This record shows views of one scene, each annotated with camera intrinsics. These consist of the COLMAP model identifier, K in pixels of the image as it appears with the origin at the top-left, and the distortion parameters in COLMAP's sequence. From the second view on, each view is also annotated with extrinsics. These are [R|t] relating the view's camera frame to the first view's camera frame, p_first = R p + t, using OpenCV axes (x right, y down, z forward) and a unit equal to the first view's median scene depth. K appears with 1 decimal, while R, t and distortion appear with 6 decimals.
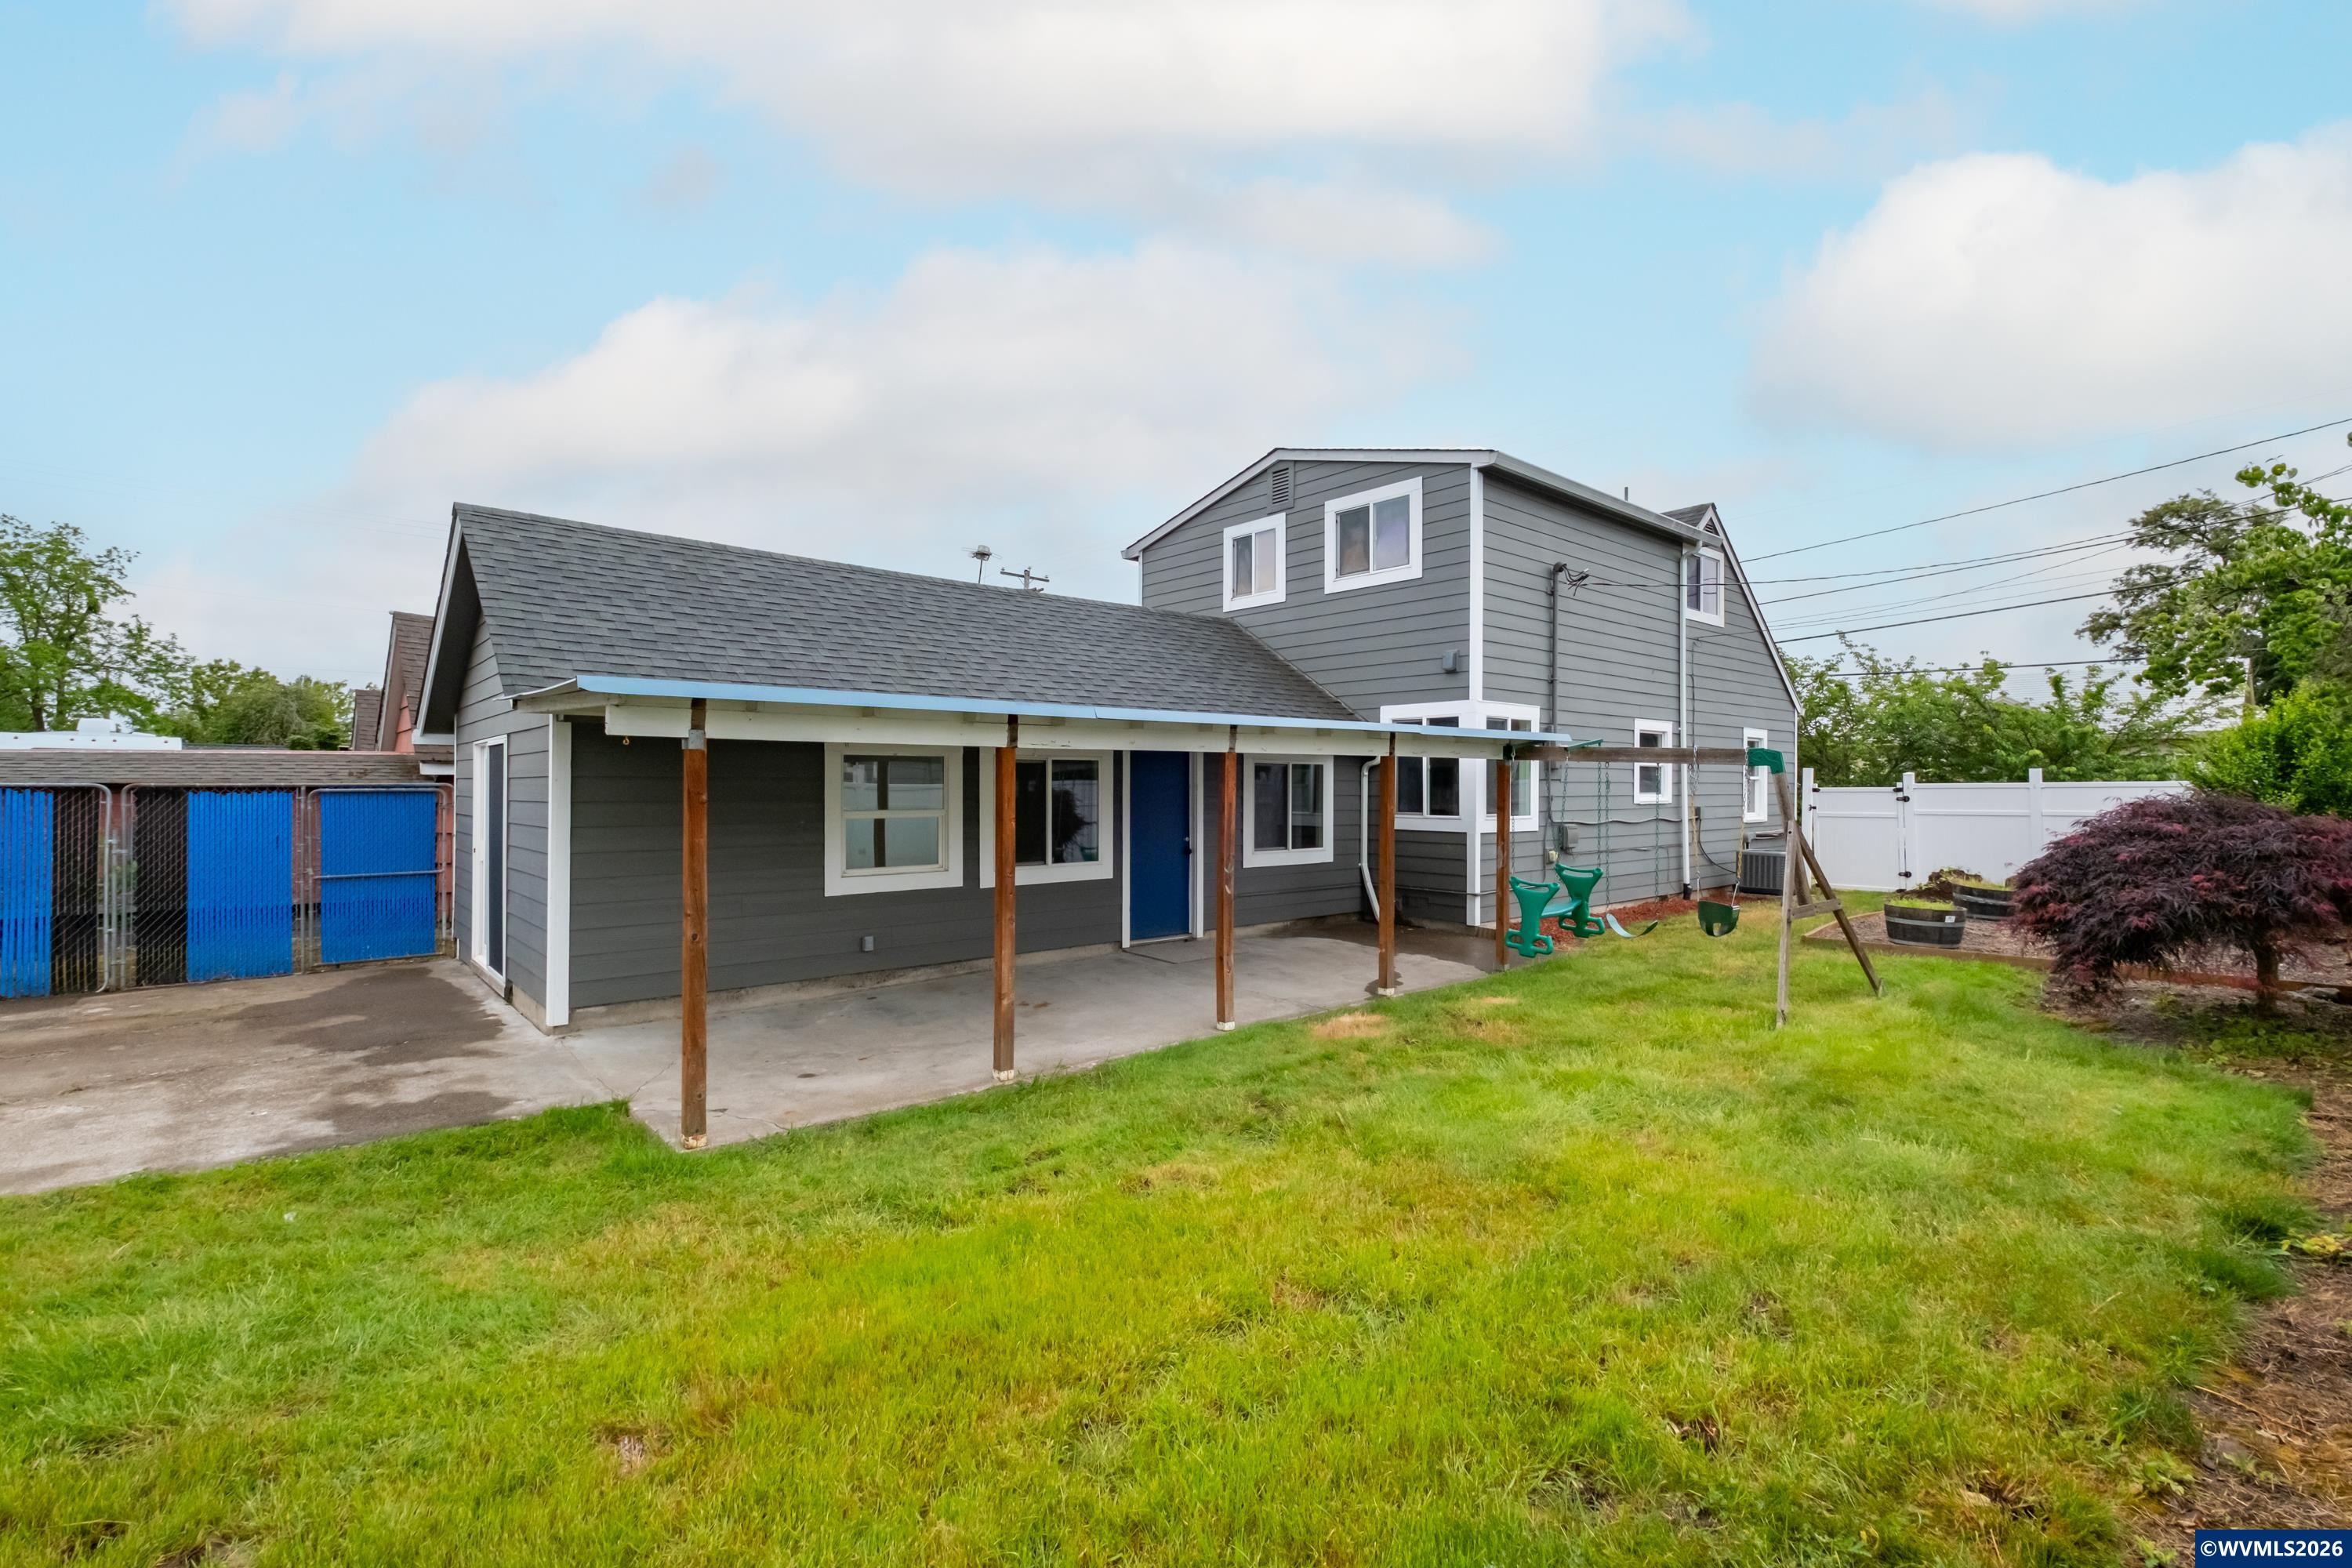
lens RADIAL K [[1023.7, 0, 1159.1], [0, 1023.7, 788.1], [0, 0, 1]] dist [-0.002831, -0.000559]
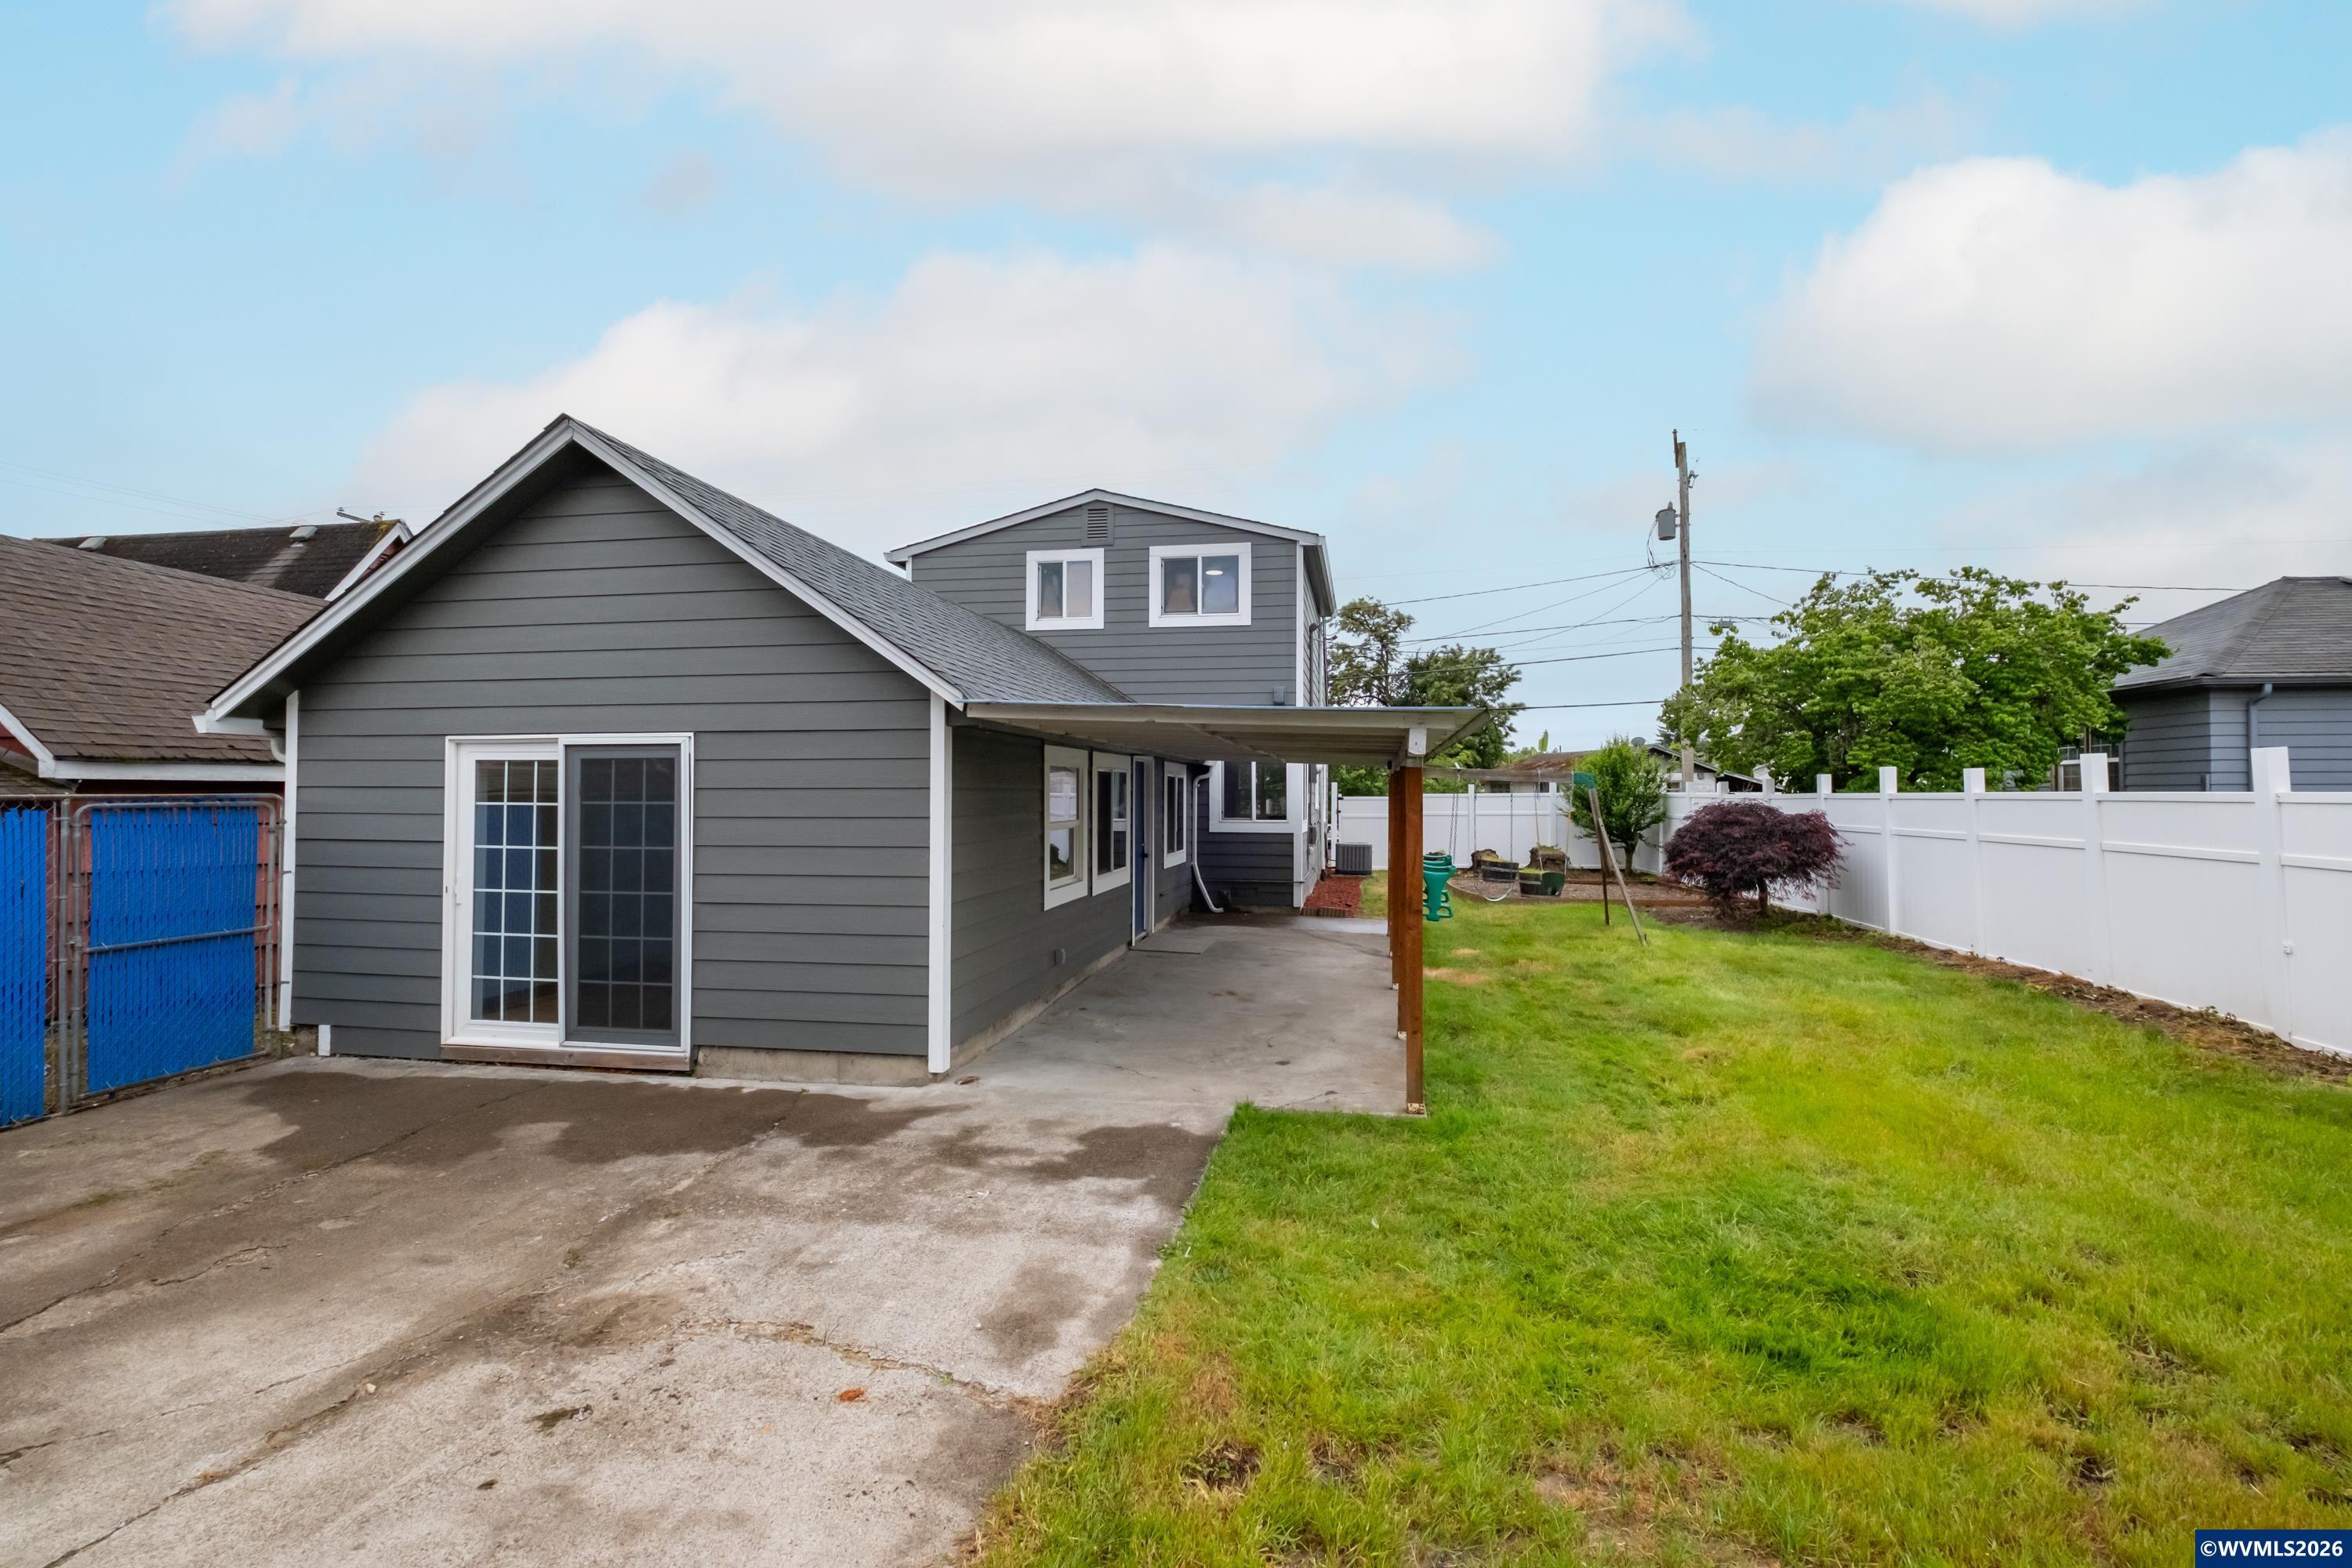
lens RADIAL K [[1023.7, 0, 1154.1], [0, 1023.7, 779.6], [0, 0, 1]] dist [-0.002831, -0.000559]
pose [[0.782827, 0.009419, 0.622168, -0.563145], [0.001238, 0.999860, -0.016695, -0.001450], [-0.622238, 0.013840, 0.782706, 0.113479]]
